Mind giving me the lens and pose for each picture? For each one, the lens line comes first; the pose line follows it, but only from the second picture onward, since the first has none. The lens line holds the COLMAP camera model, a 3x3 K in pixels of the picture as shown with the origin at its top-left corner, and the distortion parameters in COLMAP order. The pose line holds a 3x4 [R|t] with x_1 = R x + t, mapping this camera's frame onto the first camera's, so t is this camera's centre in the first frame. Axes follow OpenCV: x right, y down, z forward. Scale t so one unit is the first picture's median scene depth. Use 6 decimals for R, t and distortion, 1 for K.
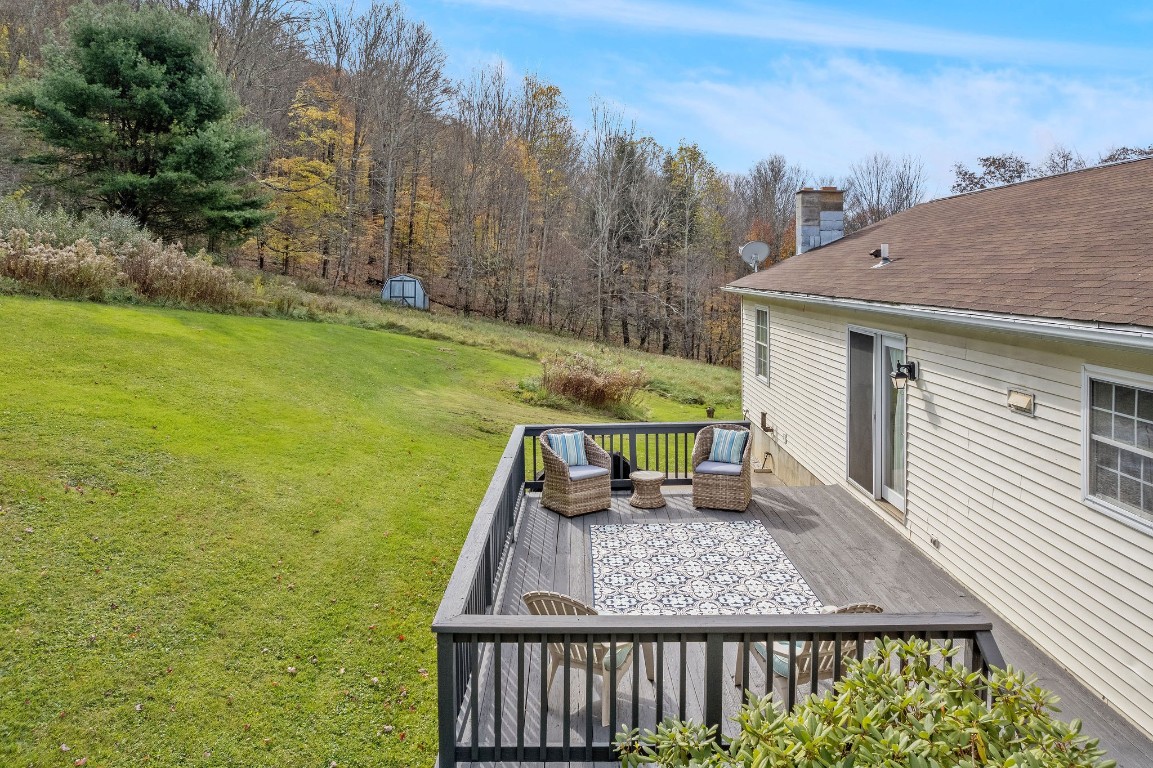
lens RADIAL K [[703.1, 0, 571.3], [0, 703.1, 286.7], [0, 0, 1]] dist [0.004006, 0.003317]
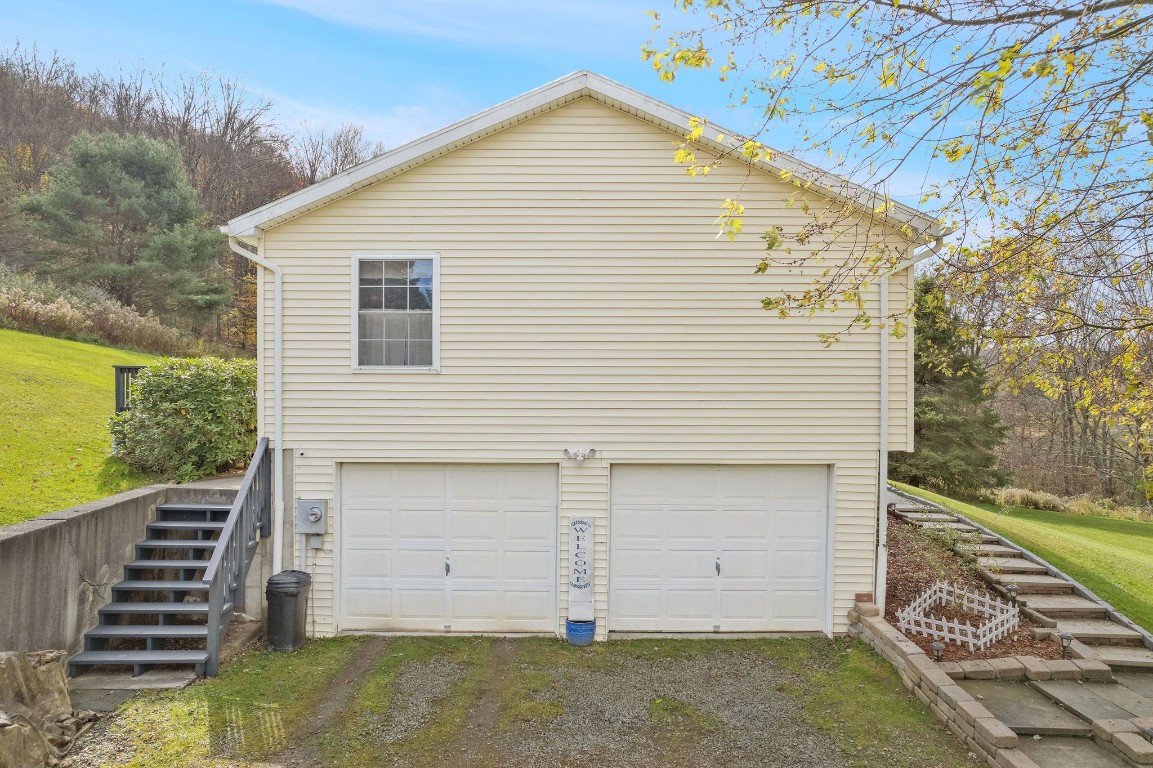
lens RADIAL K [[703.1, 0, 585.5], [0, 703.1, 387.9], [0, 0, 1]] dist [0.004006, 0.003317]
pose [[0.999856, 0.003568, -0.016608, 0.269620], [-0.003807, 0.999890, -0.014347, 0.085388], [0.016555, 0.014408, 0.999759, -0.289125]]
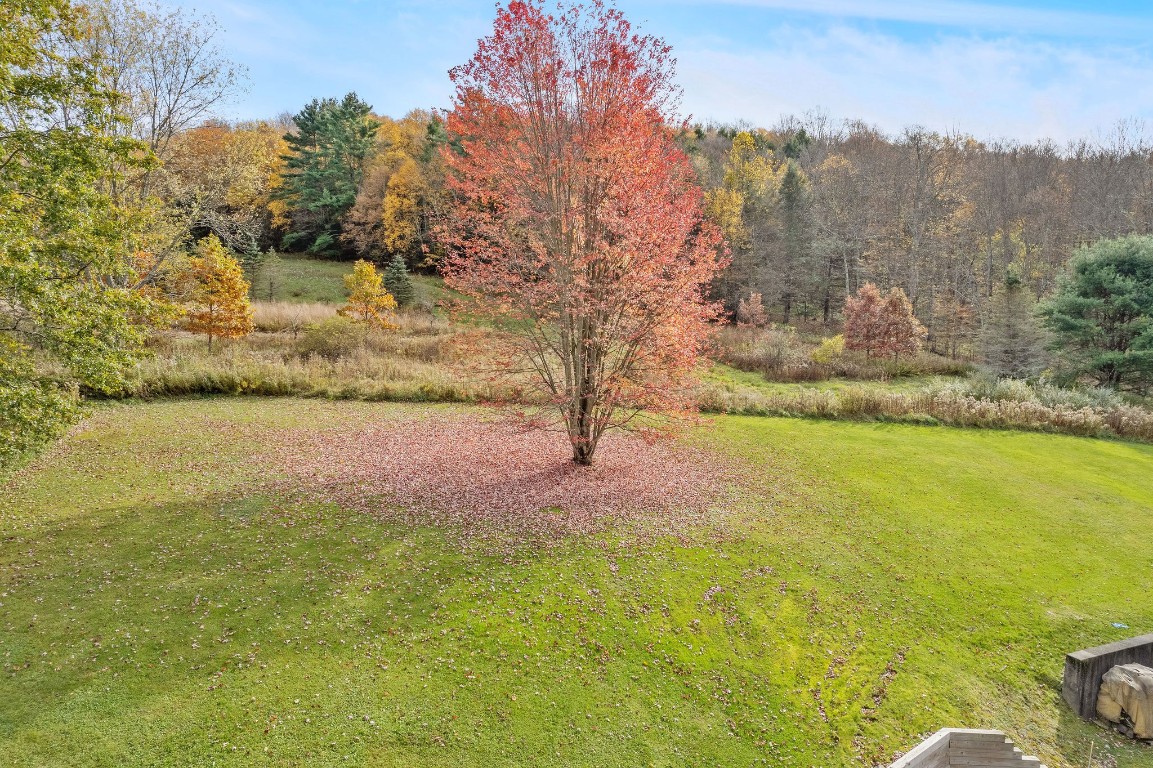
lens RADIAL K [[703.1, 0, 587.8], [0, 703.1, 381.4], [0, 0, 1]] dist [0.004006, 0.003317]
pose [[0.370492, 0.001819, -0.928834, 0.419548], [-0.015157, 0.999877, -0.004087, -0.067588], [0.928712, 0.015593, 0.370474, -0.688293]]
